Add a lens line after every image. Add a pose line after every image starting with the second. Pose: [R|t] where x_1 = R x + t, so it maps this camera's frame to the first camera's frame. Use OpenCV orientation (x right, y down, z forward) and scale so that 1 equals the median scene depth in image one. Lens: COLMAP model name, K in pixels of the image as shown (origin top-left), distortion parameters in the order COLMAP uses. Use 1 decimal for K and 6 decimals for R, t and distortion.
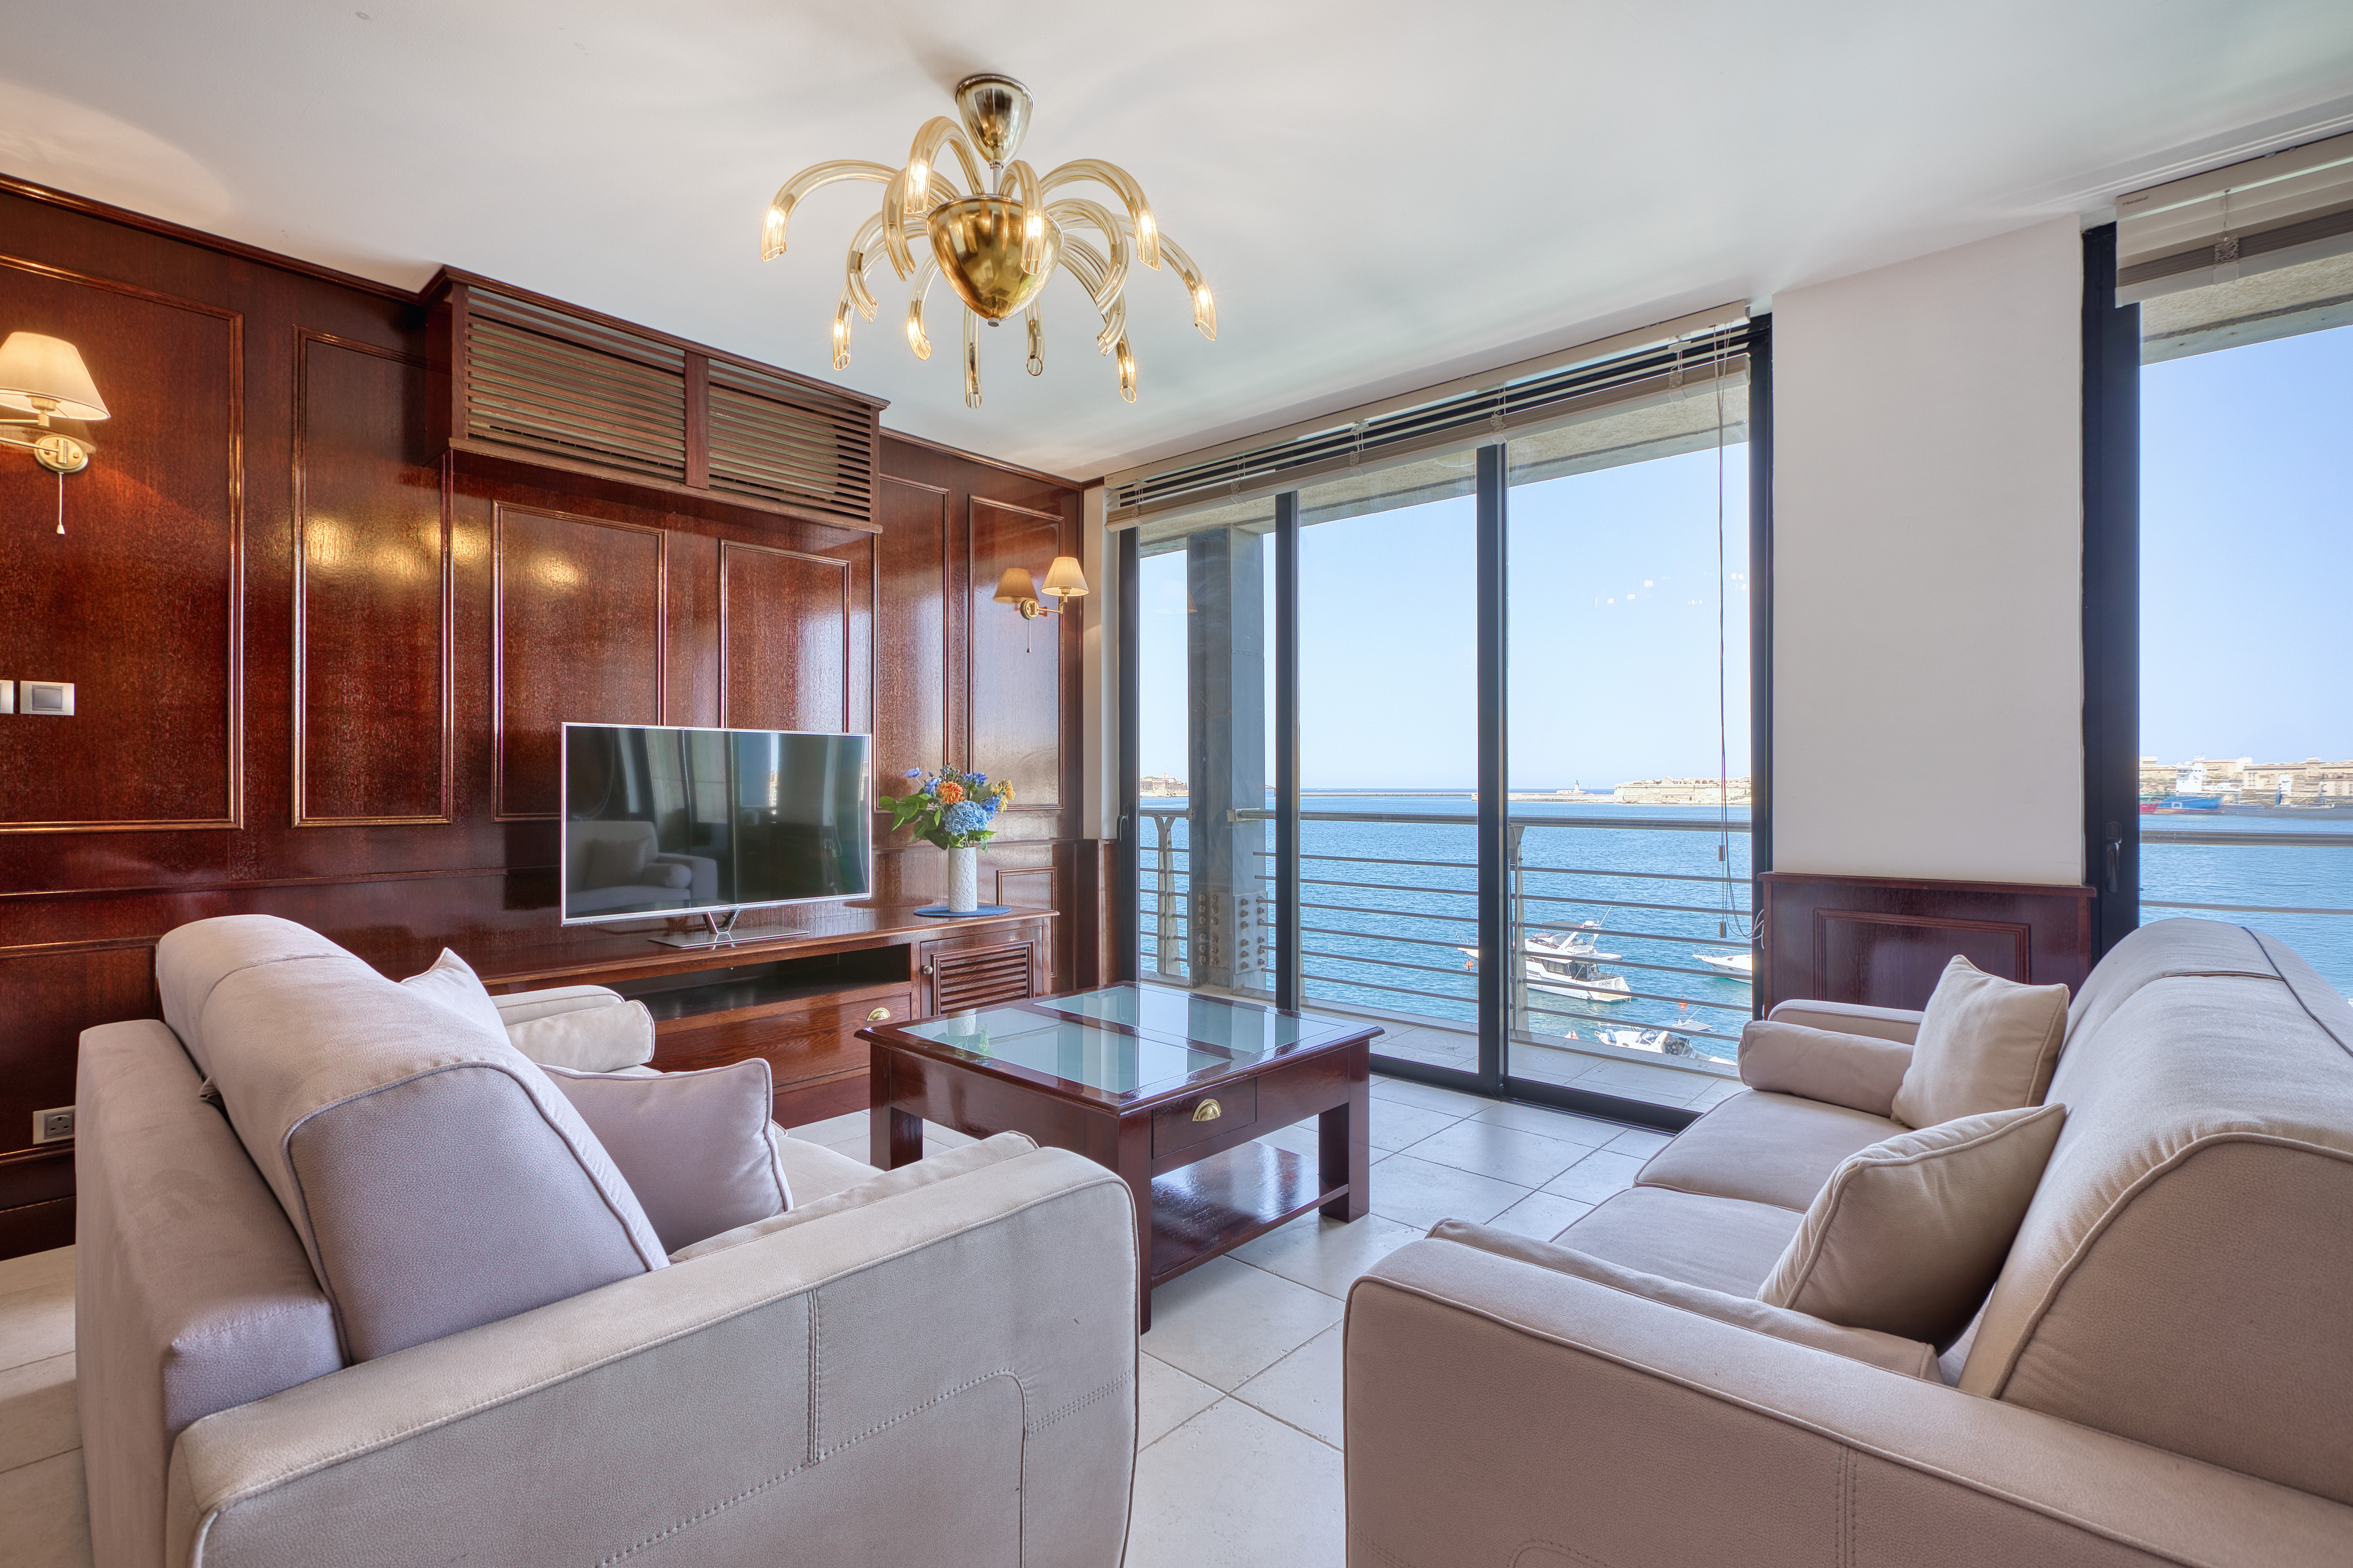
lens RADIAL K [[1074.7, 0, 1176.5], [0, 1074.7, 784.0], [0, 0, 1]] dist [-0.003003, -0.000137]
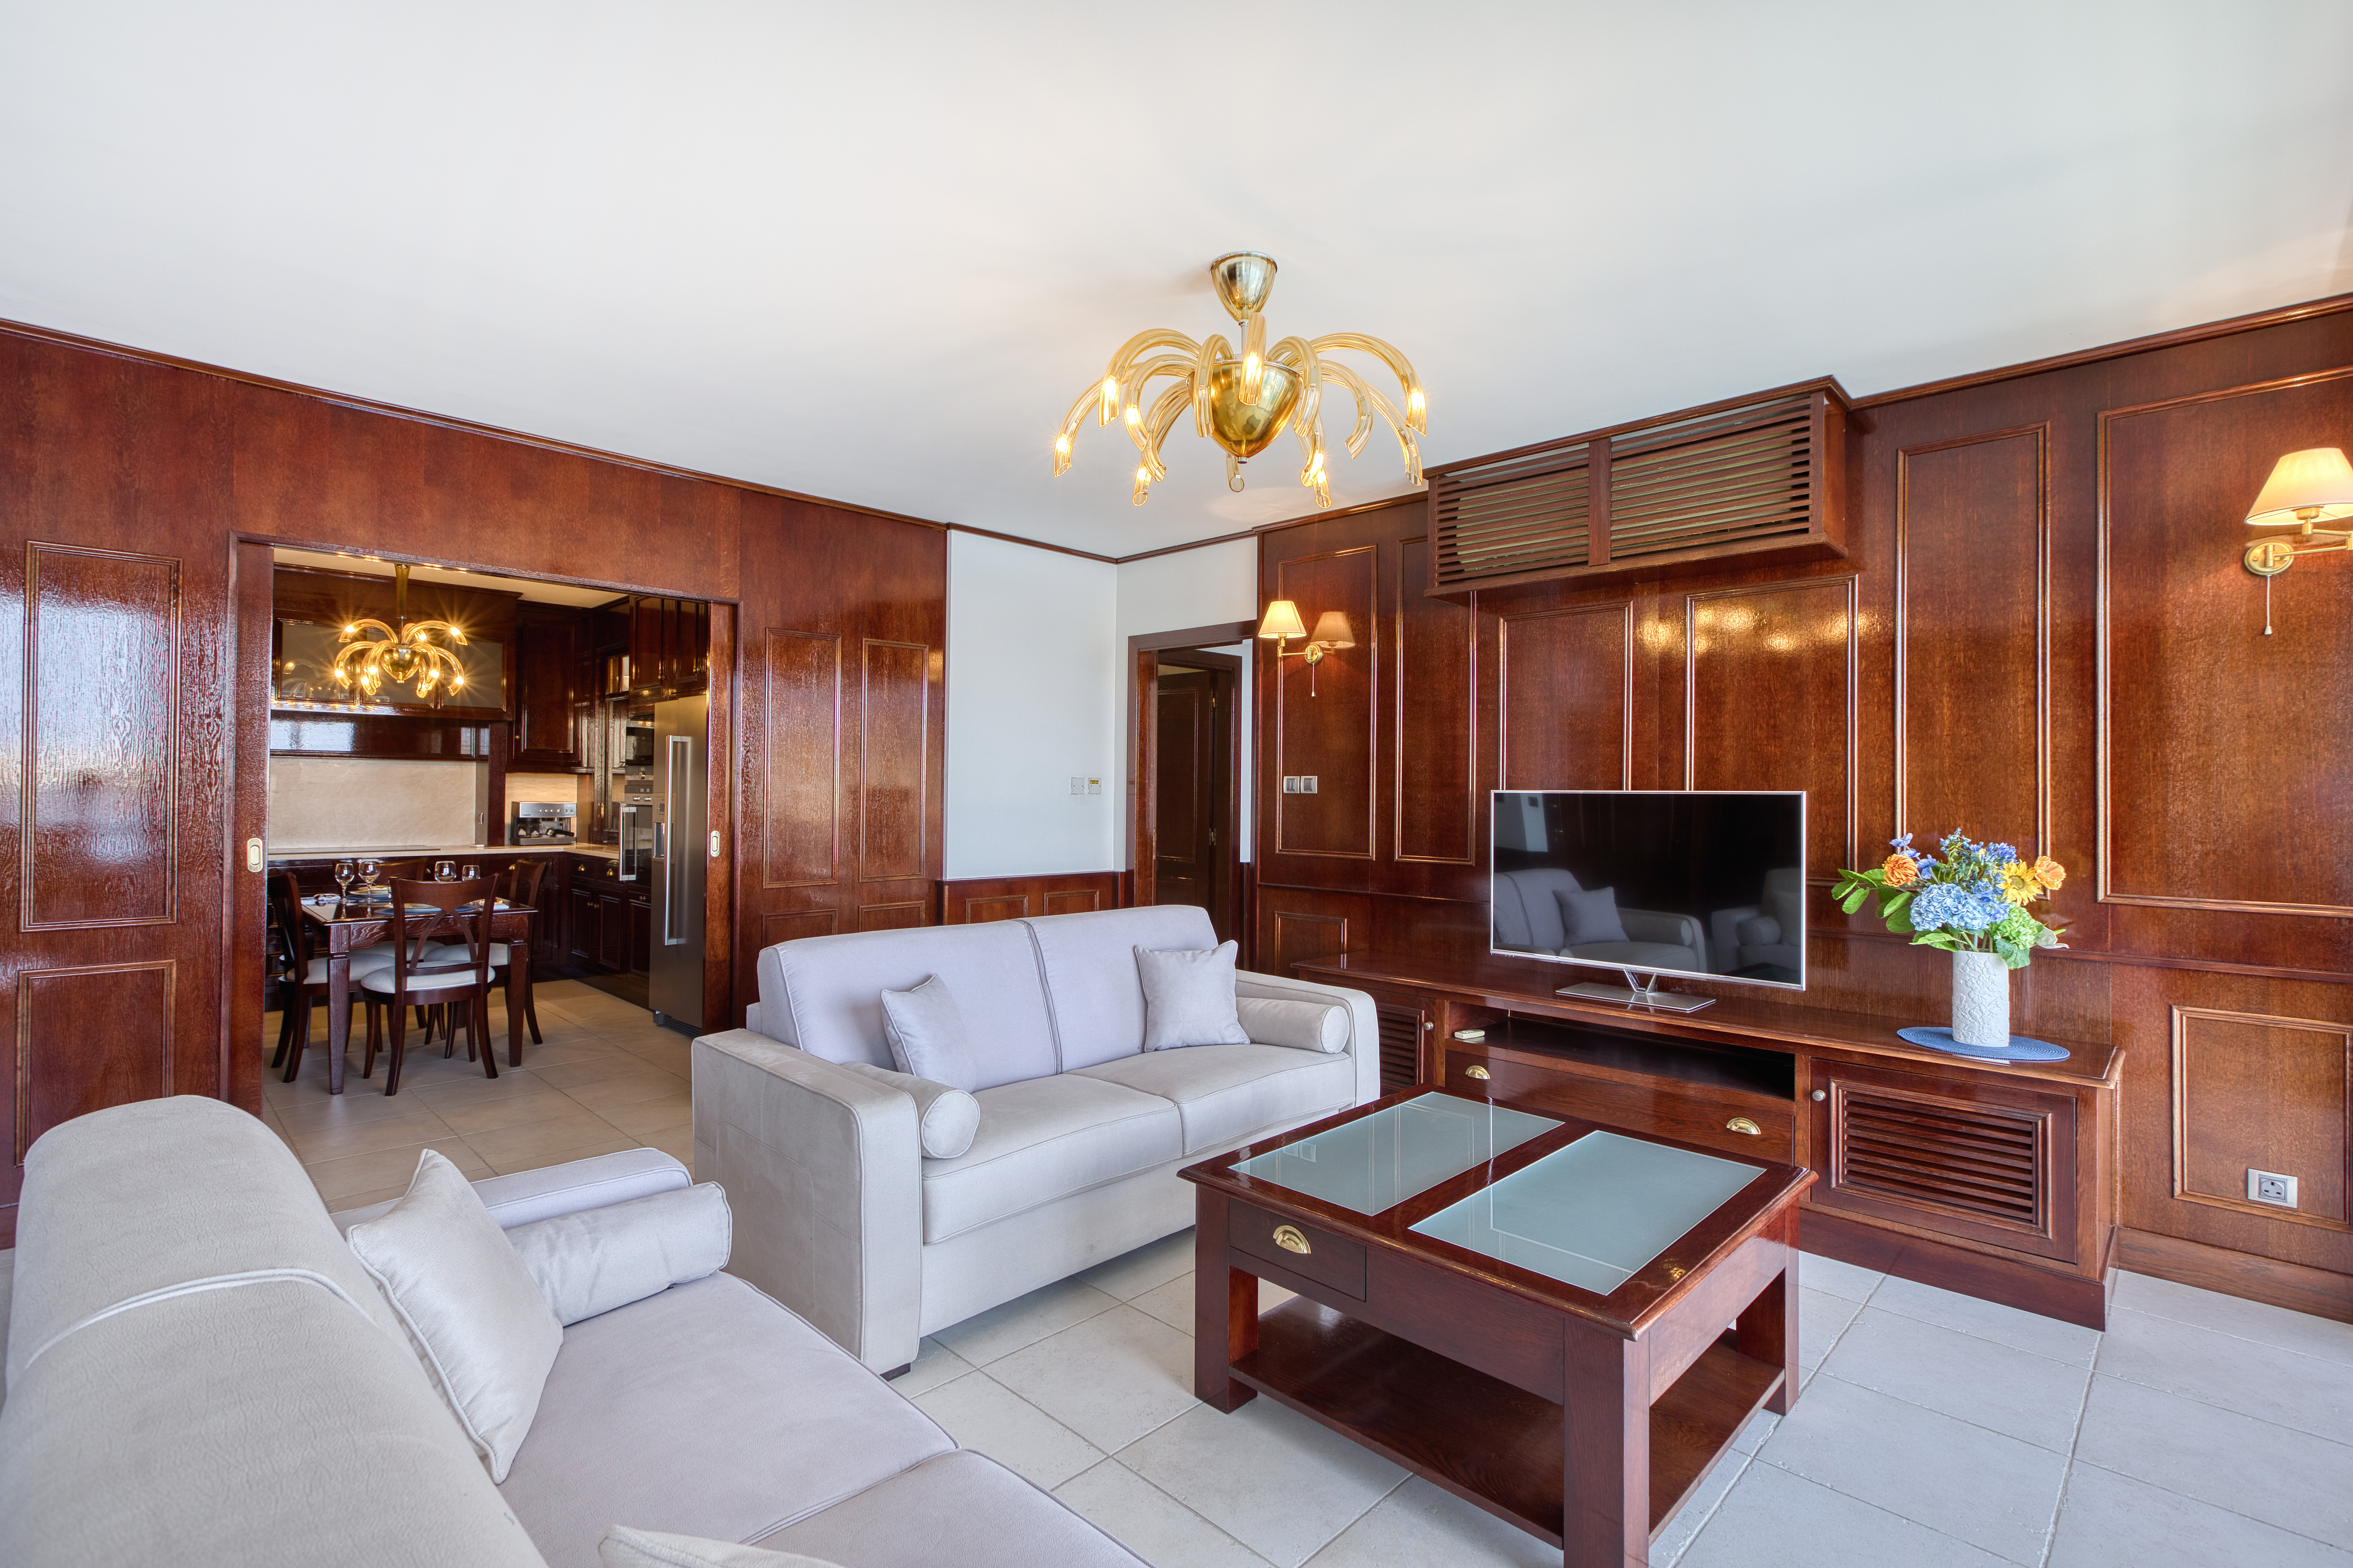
lens RADIAL K [[1074.6, 0, 1176.5], [0, 1074.6, 784.0], [0, 0, 1]] dist [-0.003003, -0.000137]
pose [[-0.035762, -0.008690, -0.999323, 0.591000], [-0.008389, 0.999930, -0.008395, -0.044445], [0.999325, 0.008083, -0.035832, 0.588783]]
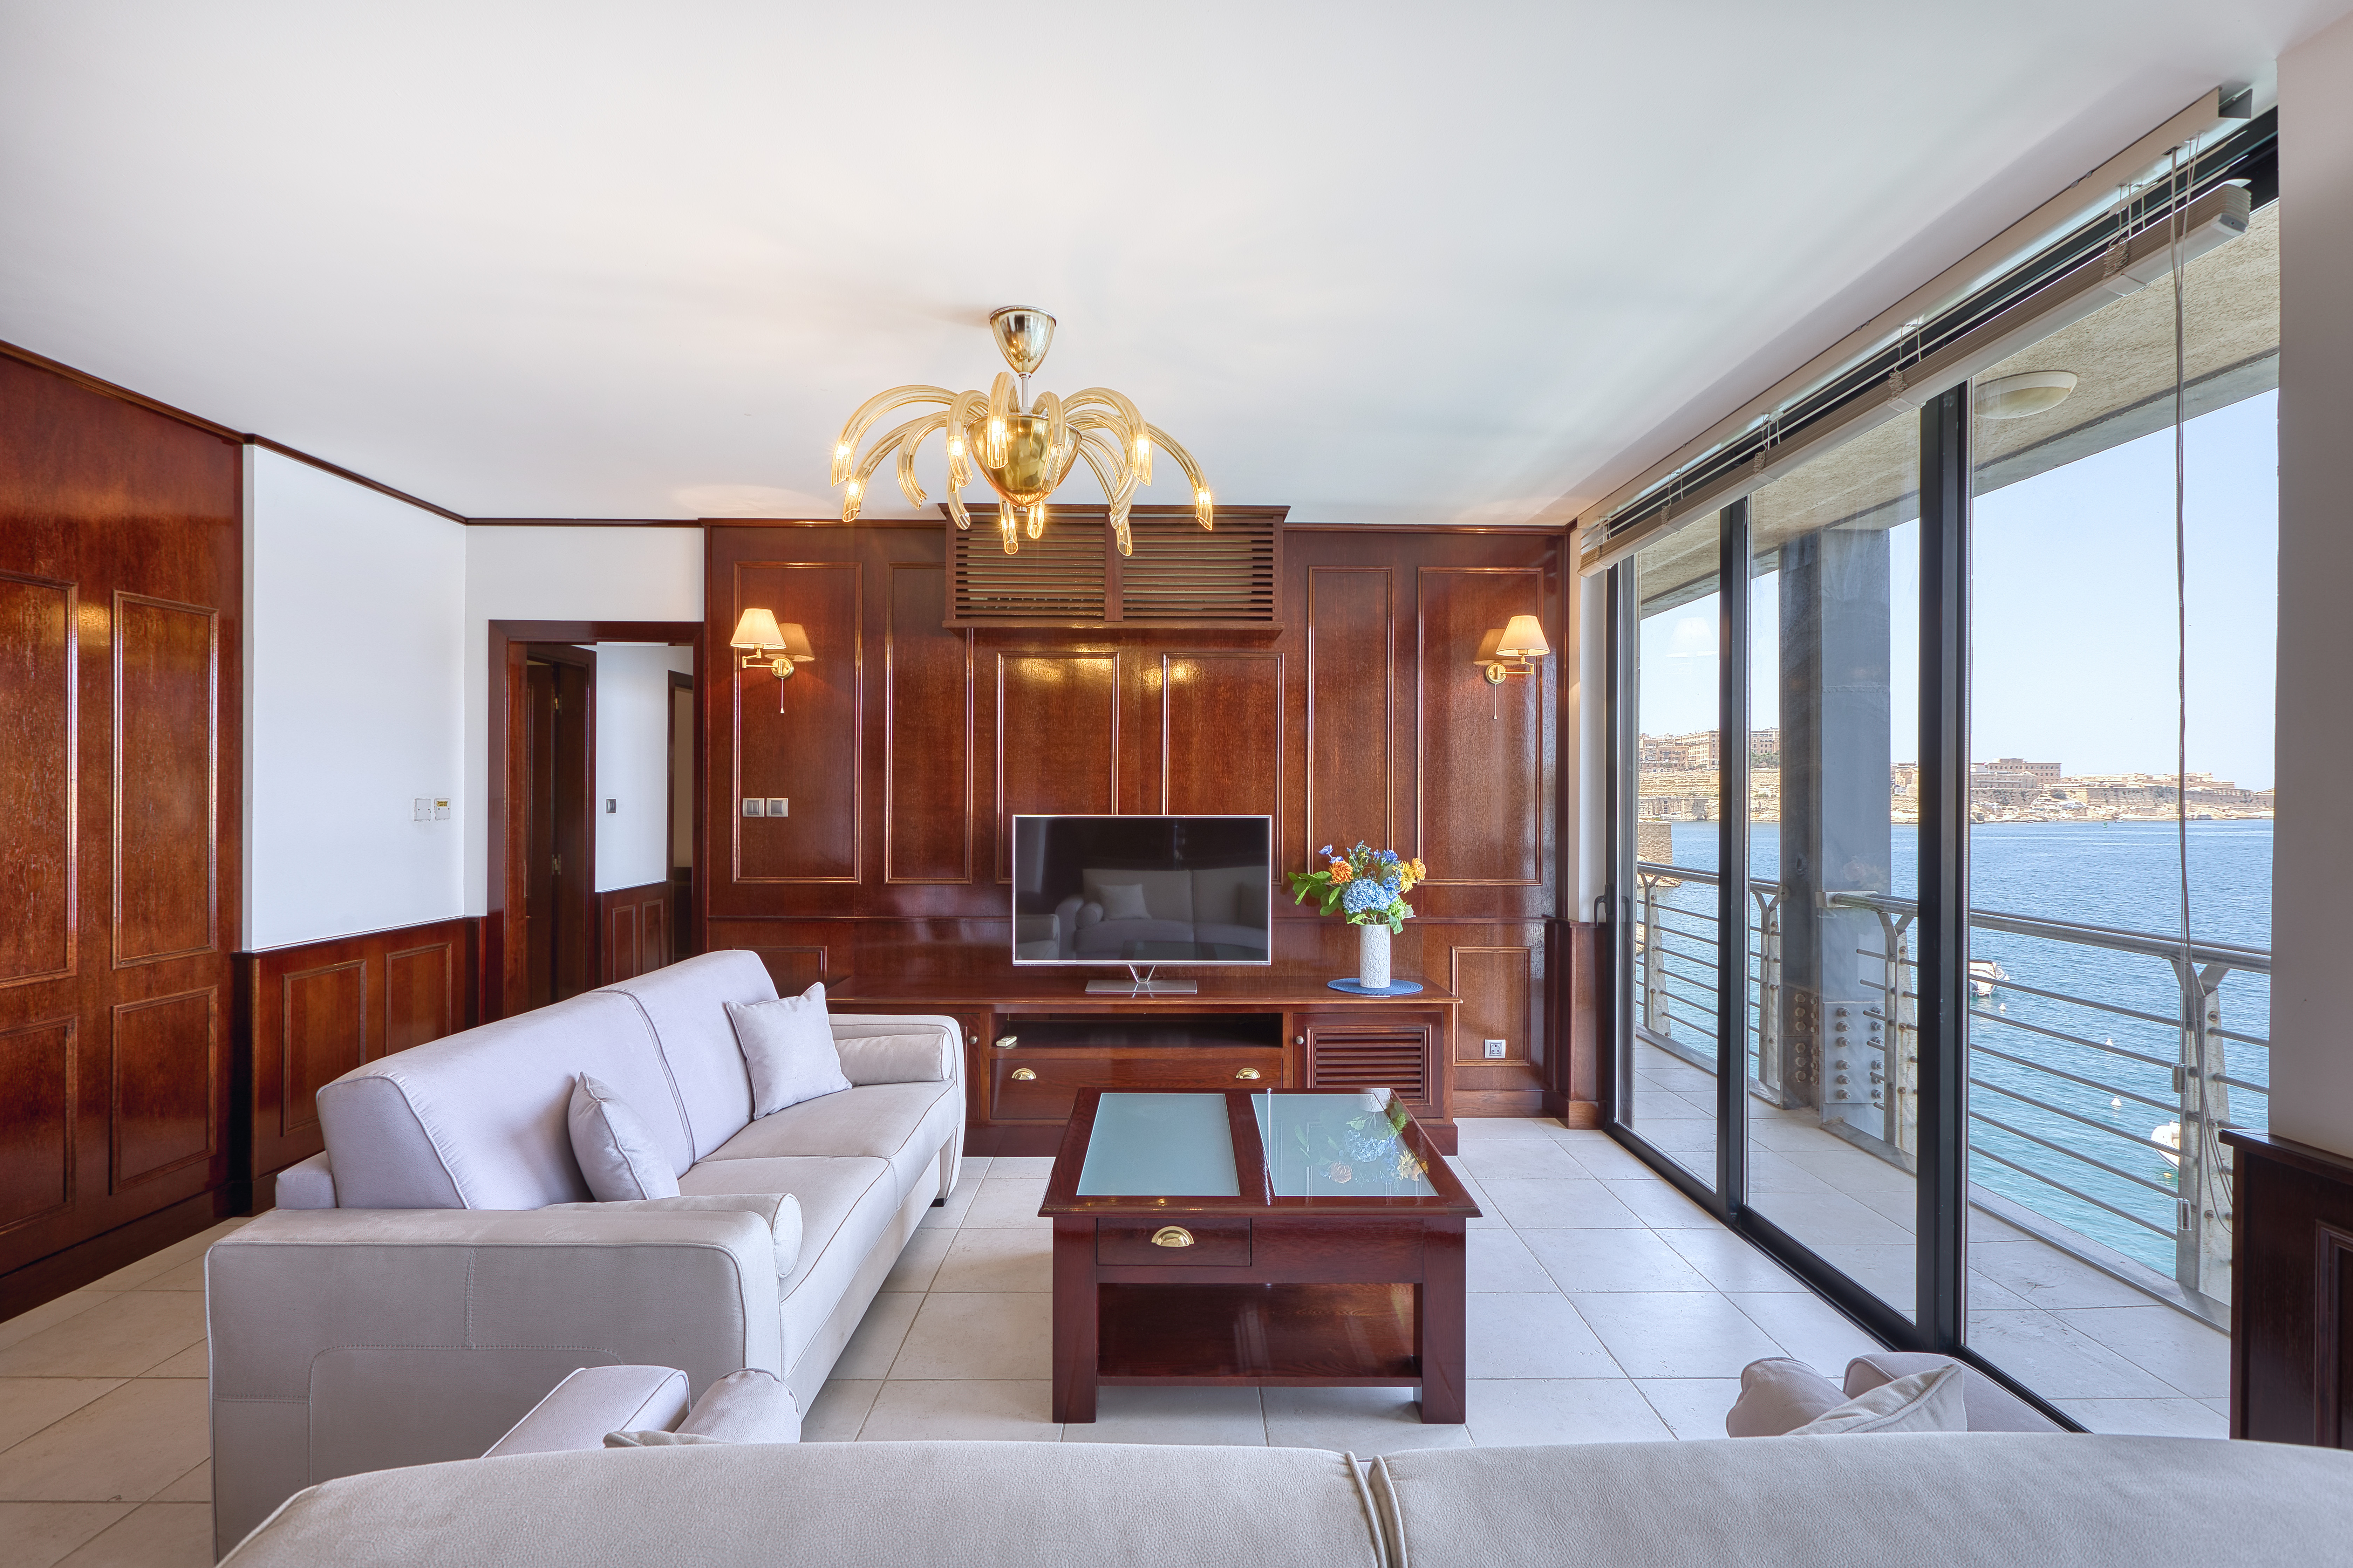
lens RADIAL K [[1084.0, 0, 1180.2], [0, 1084.0, 796.1], [0, 0, 1]] dist [-0.002027, 0.000160]
pose [[0.682198, 0.002893, -0.731161, 0.491317], [-0.003590, 0.999993, 0.000607, -0.071255], [0.731158, 0.002211, 0.682204, 0.192630]]
